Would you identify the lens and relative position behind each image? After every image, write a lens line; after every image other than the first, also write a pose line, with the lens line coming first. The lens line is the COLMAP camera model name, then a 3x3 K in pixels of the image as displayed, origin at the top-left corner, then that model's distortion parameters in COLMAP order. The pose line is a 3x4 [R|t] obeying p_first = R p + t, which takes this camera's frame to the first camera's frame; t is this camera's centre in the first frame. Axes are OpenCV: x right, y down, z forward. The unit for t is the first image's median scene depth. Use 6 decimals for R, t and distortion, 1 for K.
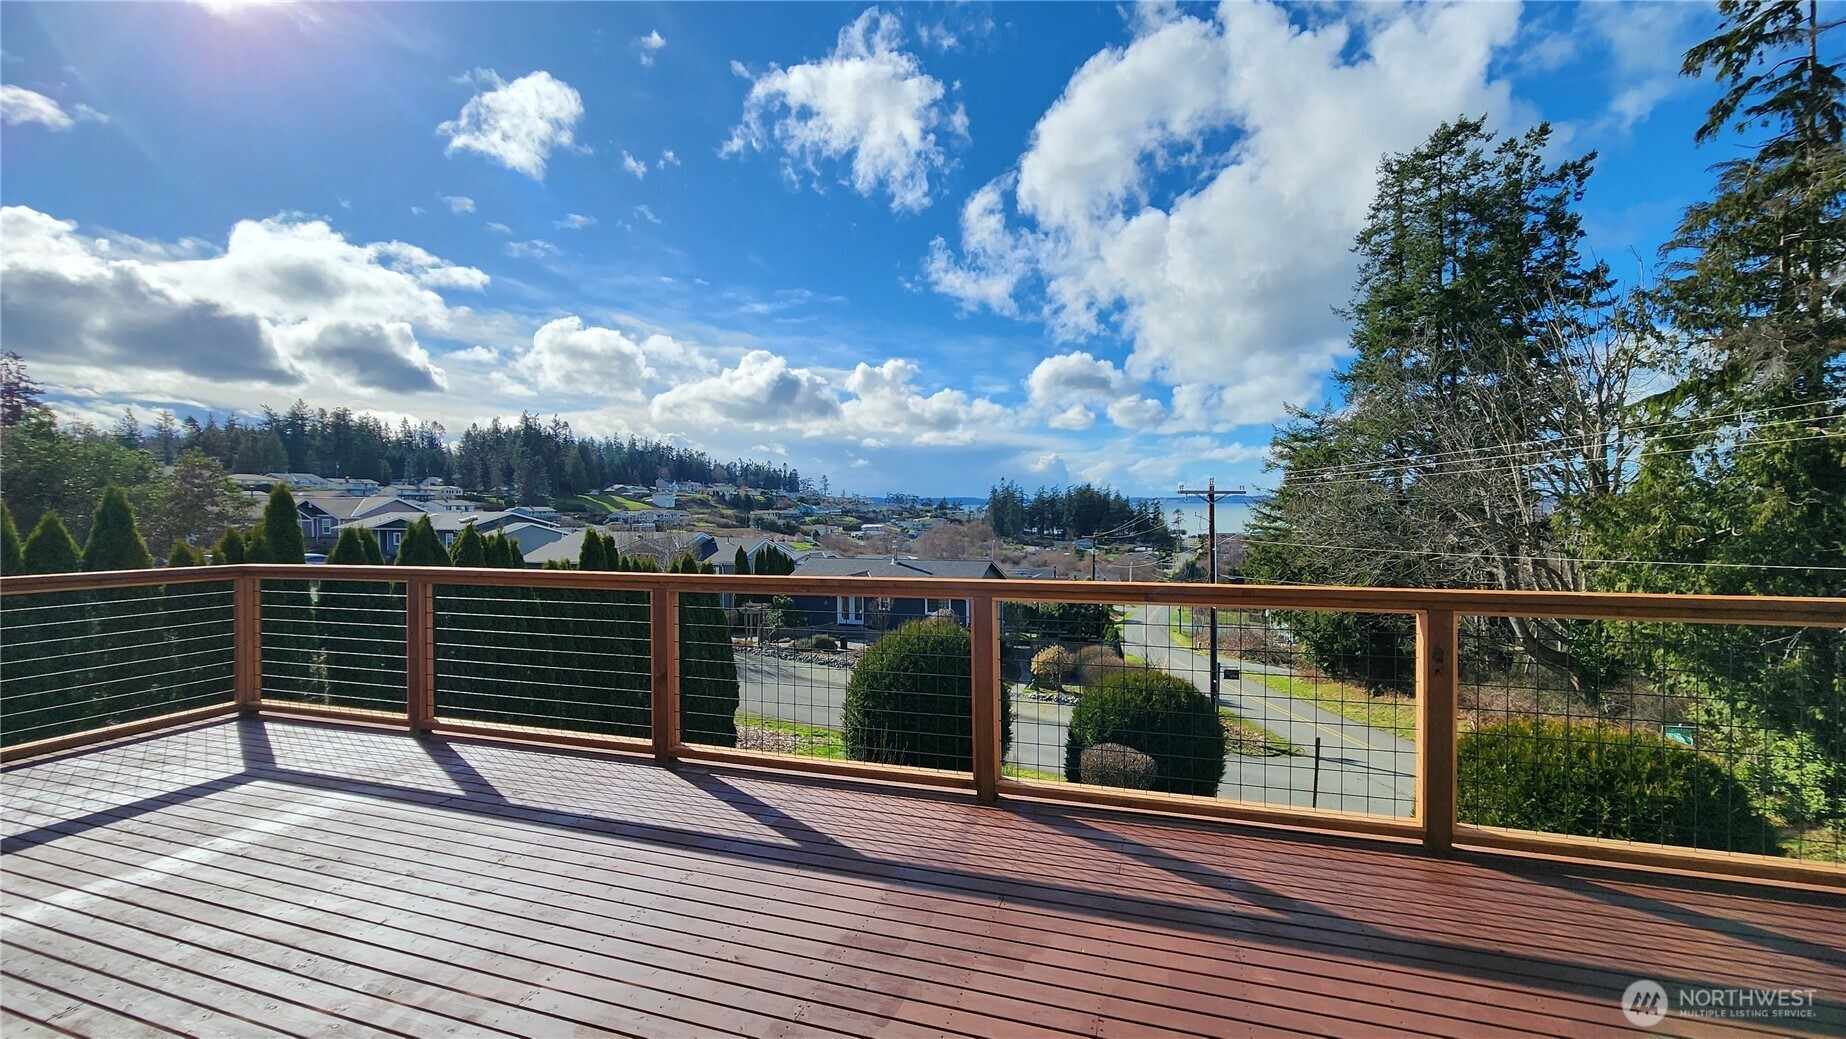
lens RADIAL K [[723.8, 0, 923.0], [0, 723.8, 519.5], [0, 0, 1]] dist [-0.026967, 0.006643]
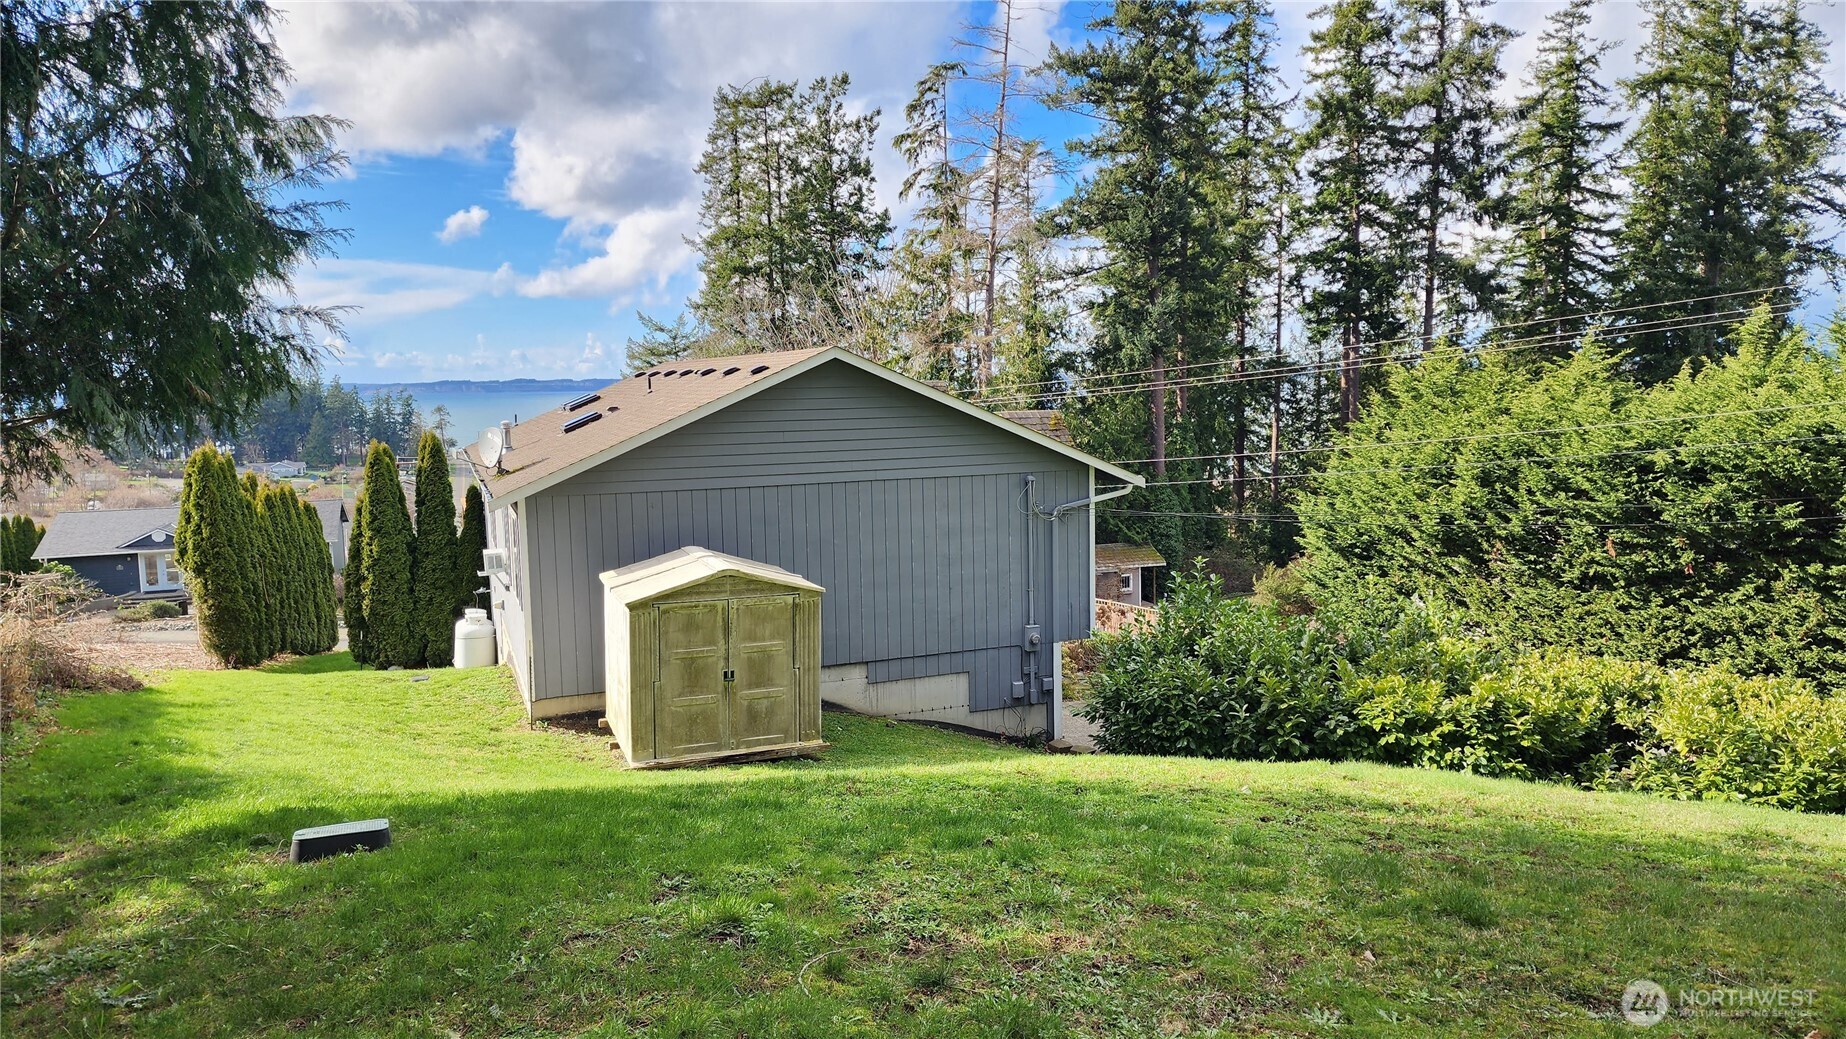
lens RADIAL K [[1152.2, 0, 923.0], [0, 1152.2, 519.5], [0, 0, 1]] dist [0.034272, -0.001083]
pose [[0.738933, -0.082962, 0.668652, -0.616055], [0.025457, 0.995120, 0.095335, -0.062506], [-0.673298, -0.053424, 0.737438, -0.926203]]
